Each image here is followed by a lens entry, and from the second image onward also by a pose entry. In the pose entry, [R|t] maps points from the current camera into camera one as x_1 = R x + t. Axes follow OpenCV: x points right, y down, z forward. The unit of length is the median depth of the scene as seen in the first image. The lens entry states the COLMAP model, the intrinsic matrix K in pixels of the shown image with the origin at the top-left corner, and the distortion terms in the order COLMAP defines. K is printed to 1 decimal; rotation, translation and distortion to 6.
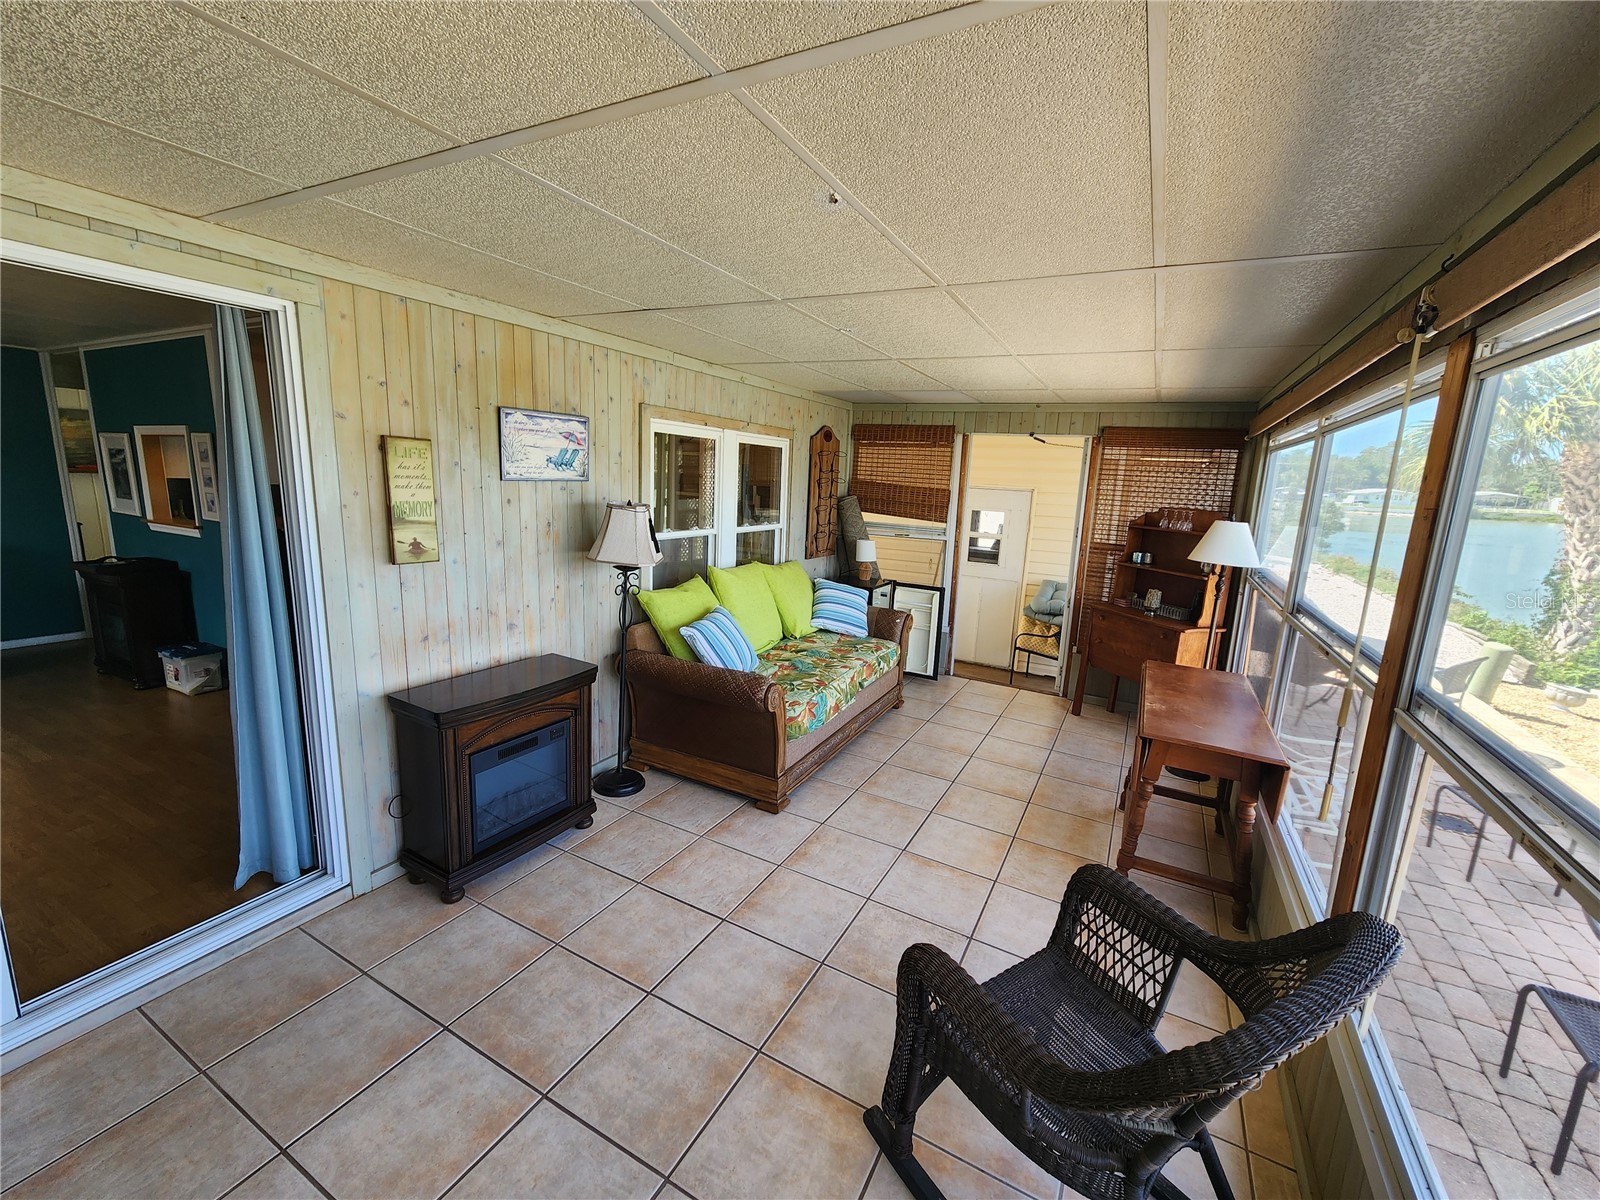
lens RADIAL K [[658.6, 0, 803.0], [0, 658.6, 604.5], [0, 0, 1]] dist [0.000049, 0.000784]
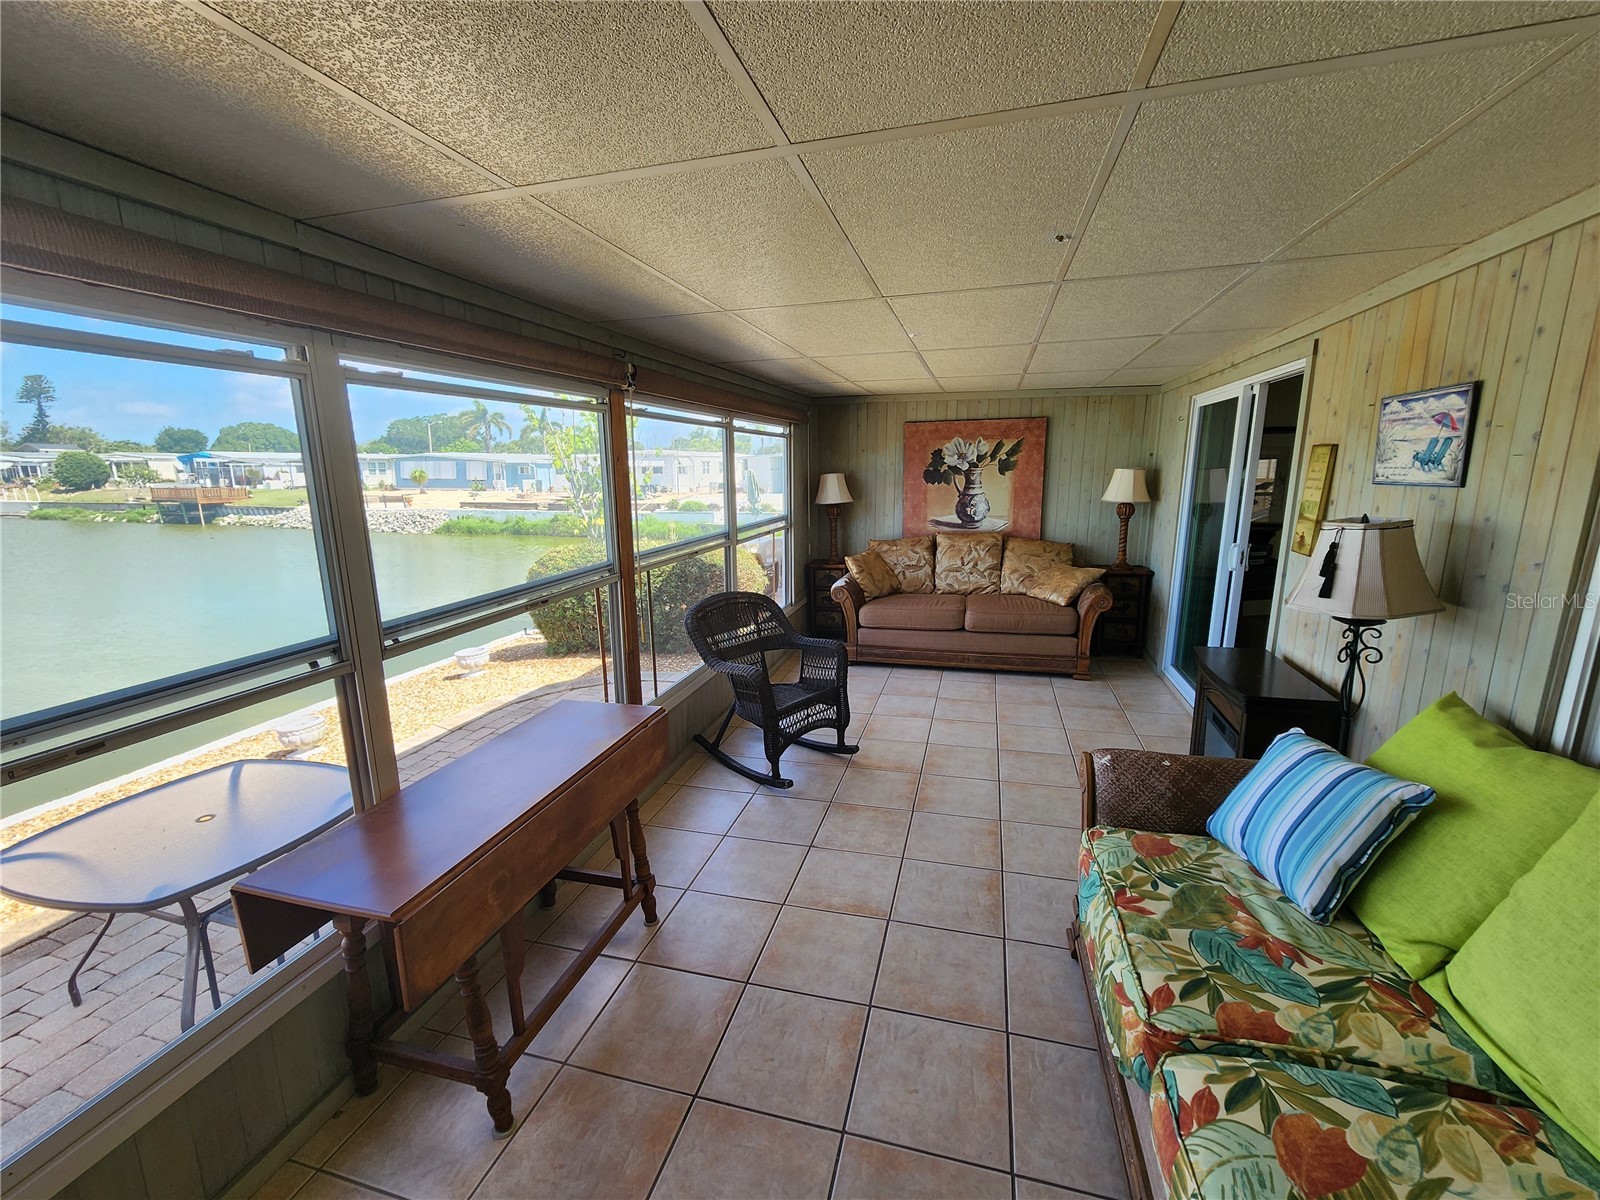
lens RADIAL K [[658.6, 0, 802.1], [0, 658.6, 609.2], [0, 0, 1]] dist [0.000049, 0.000784]
pose [[-0.974647, 0.015493, -0.223212, 0.326845], [-0.073303, 0.920435, 0.383961, -0.219021], [0.211401, 0.390589, -0.895963, 1.172434]]
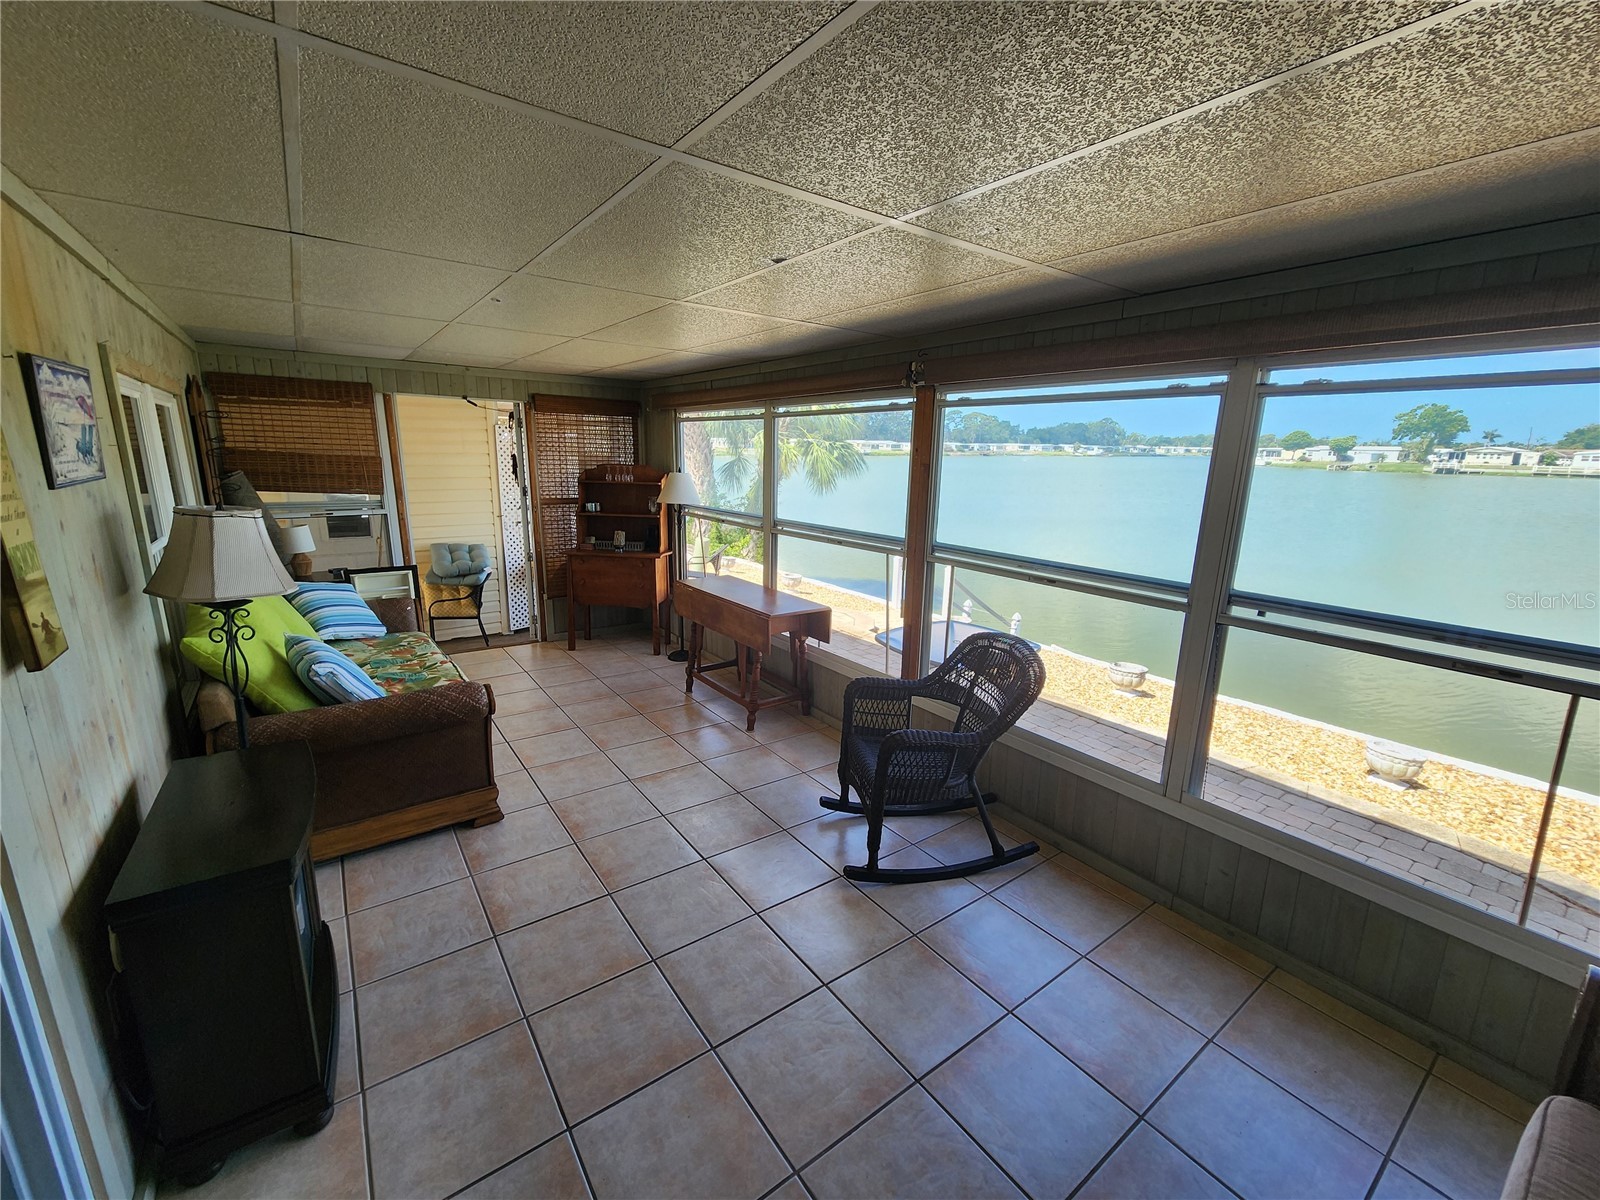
lens RADIAL K [[658.6, 0, 801.2], [0, 658.6, 605.7], [0, 0, 1]] dist [0.000049, 0.000784]
pose [[0.435022, -0.242665, 0.867104, -0.479521], [0.174075, 0.967498, 0.183428, -0.059916], [-0.883433, 0.071146, 0.463125, 0.137511]]
